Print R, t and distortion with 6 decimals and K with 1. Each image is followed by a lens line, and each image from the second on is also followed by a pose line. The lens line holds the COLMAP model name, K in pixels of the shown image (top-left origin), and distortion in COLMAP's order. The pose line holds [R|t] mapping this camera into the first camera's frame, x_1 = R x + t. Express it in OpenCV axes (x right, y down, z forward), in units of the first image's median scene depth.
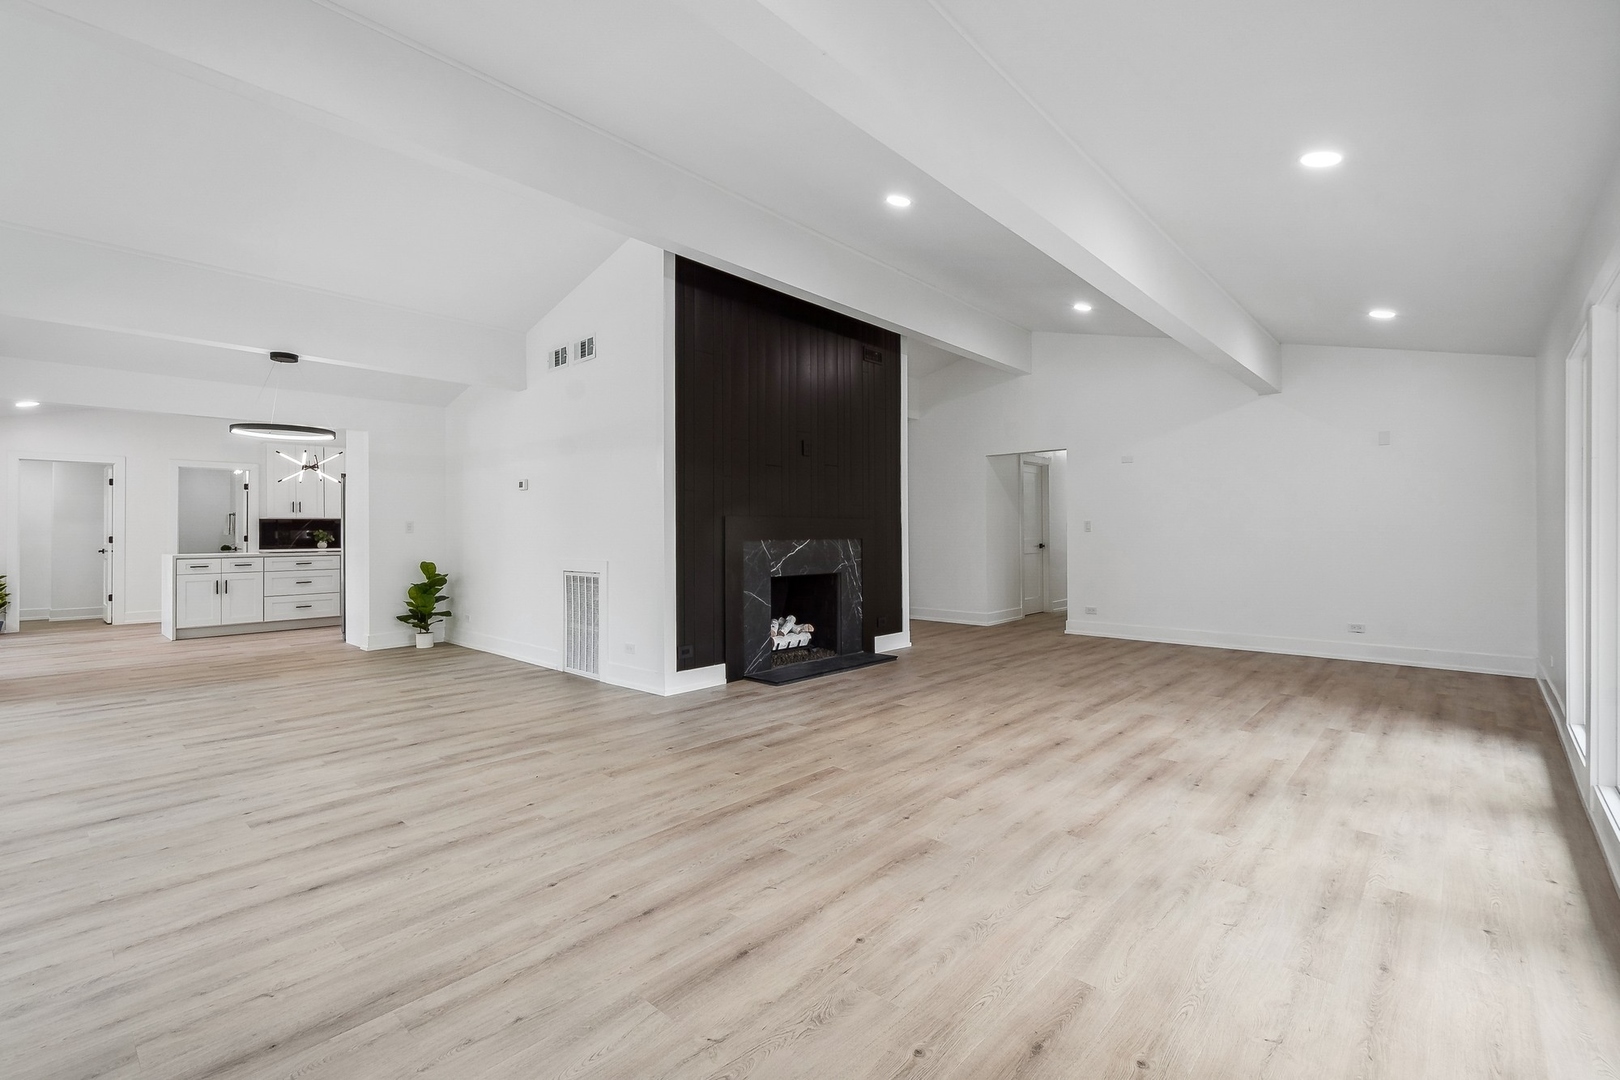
lens RADIAL K [[727.8, 0, 815.7], [0, 727.8, 545.3], [0, 0, 1]] dist [0.005114, -0.001273]
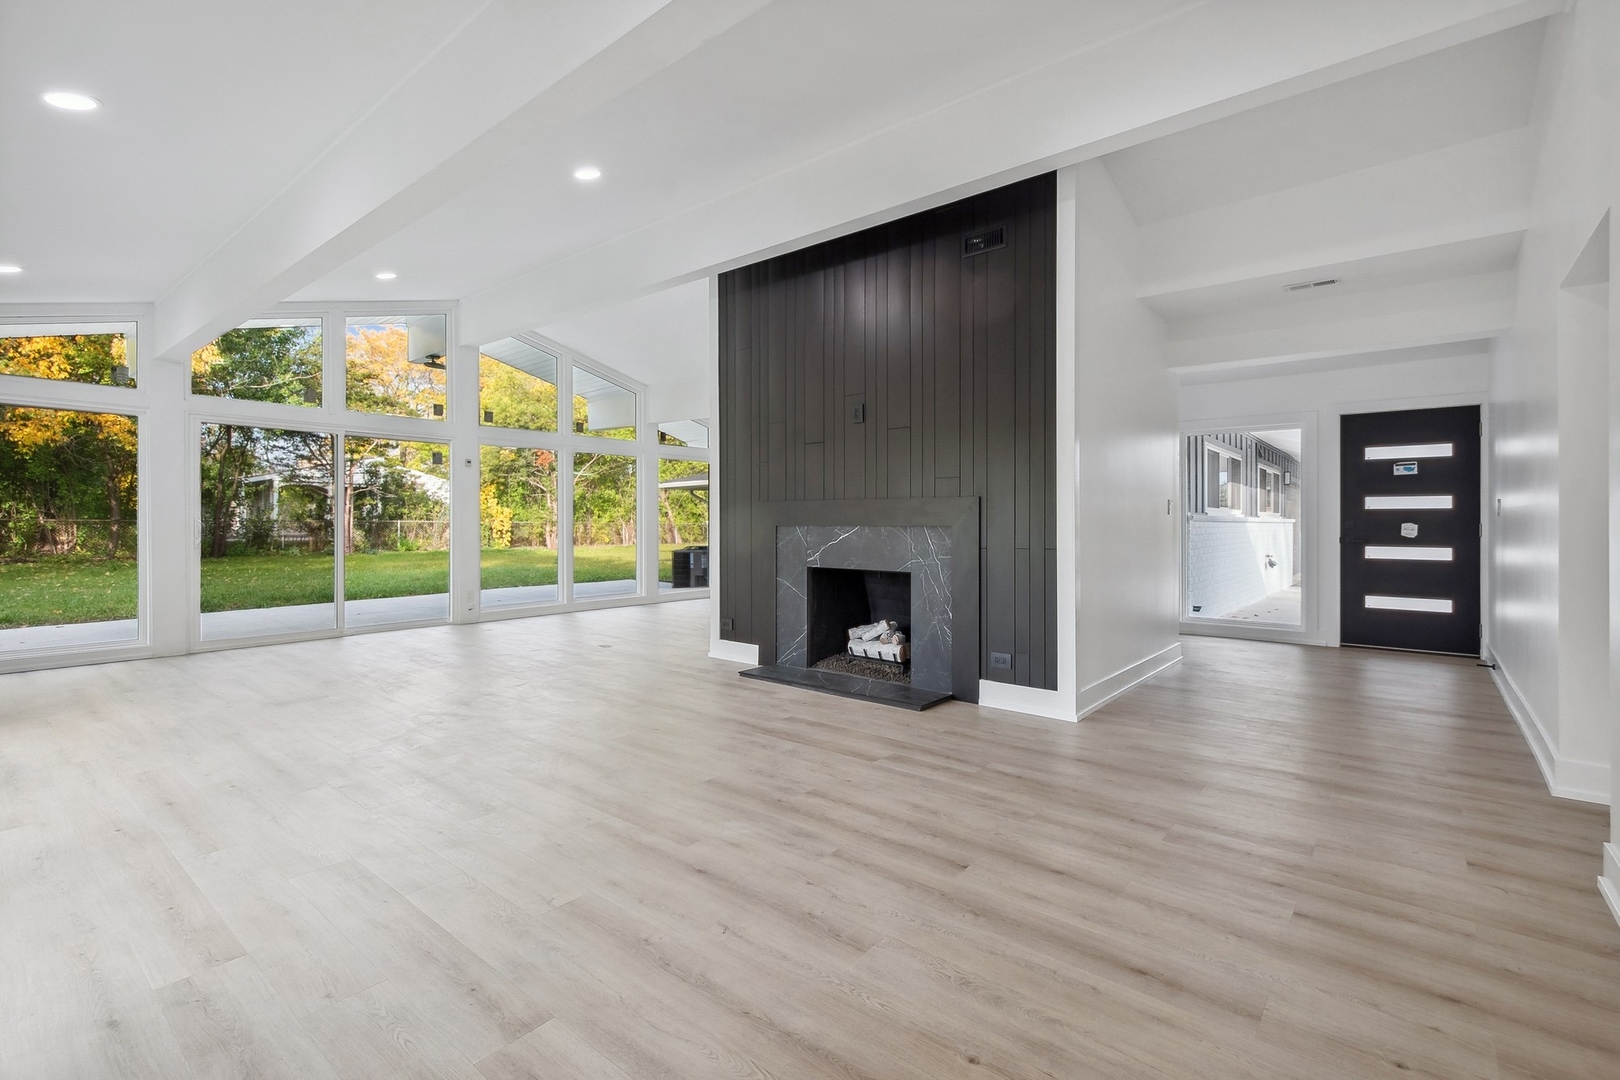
lens RADIAL K [[727.8, 0, 816.1], [0, 727.8, 545.1], [0, 0, 1]] dist [0.005114, -0.001273]
pose [[0.045668, 0.038527, -0.998213, 0.908434], [-0.017943, 0.999126, 0.037742, -0.019733], [0.998796, 0.016188, 0.046319, 1.041138]]
